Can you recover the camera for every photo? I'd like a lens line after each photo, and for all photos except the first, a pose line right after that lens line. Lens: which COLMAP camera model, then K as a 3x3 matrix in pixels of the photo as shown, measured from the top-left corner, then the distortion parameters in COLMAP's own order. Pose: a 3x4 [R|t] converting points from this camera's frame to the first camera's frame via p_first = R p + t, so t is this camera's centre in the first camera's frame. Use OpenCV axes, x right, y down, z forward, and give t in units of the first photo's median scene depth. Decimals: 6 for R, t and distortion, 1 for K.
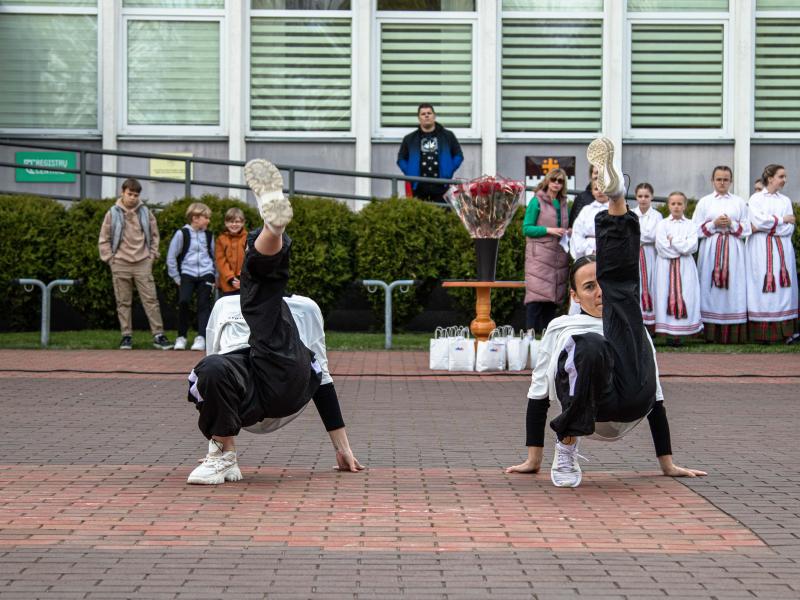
lens RADIAL K [[2136.4, 0, 408.9], [0, 2136.4, 296.6], [0, 0, 1]] dist [0.131614, 0.000000]
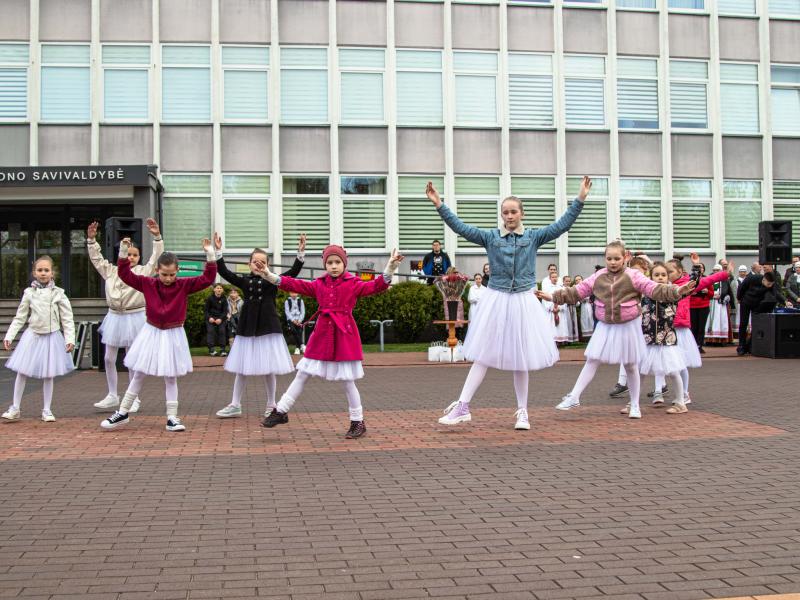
lens RADIAL K [[1024.7, 0, 410.6], [0, 1024.7, 305.3], [0, 0, 1]] dist [-0.102979, 0.000000]
pose [[0.989094, -0.017697, 0.146218, -0.115872], [0.019978, 0.999700, -0.014146, -0.006573], [-0.145924, 0.016912, 0.989151, -0.034544]]
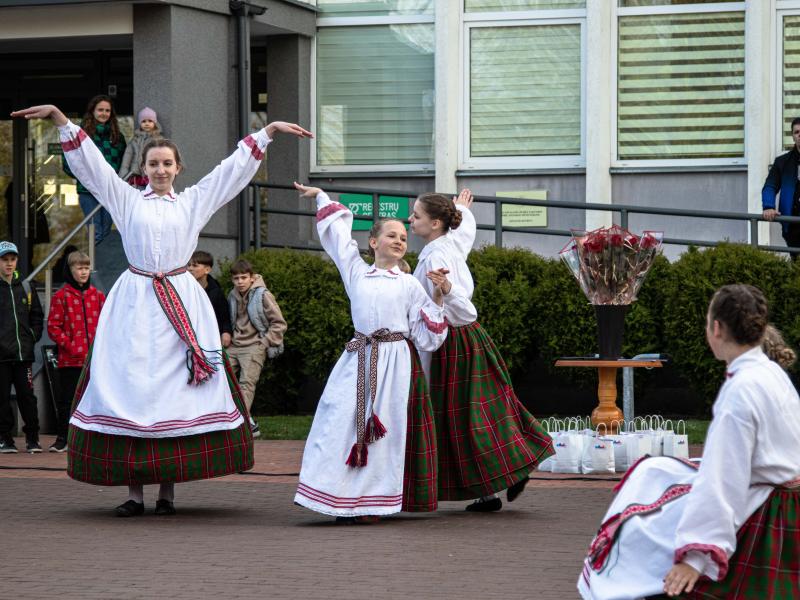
lens RADIAL K [[2779.6, 0, 393.9], [0, 2779.6, 296.4], [0, 0, 1]] dist [0.388061, 0.000000]
pose [[0.953986, -0.011258, -0.299639, 0.189355], [0.004991, 0.999753, -0.021674, -0.006094], [0.299809, 0.019182, 0.953806, -0.010959]]
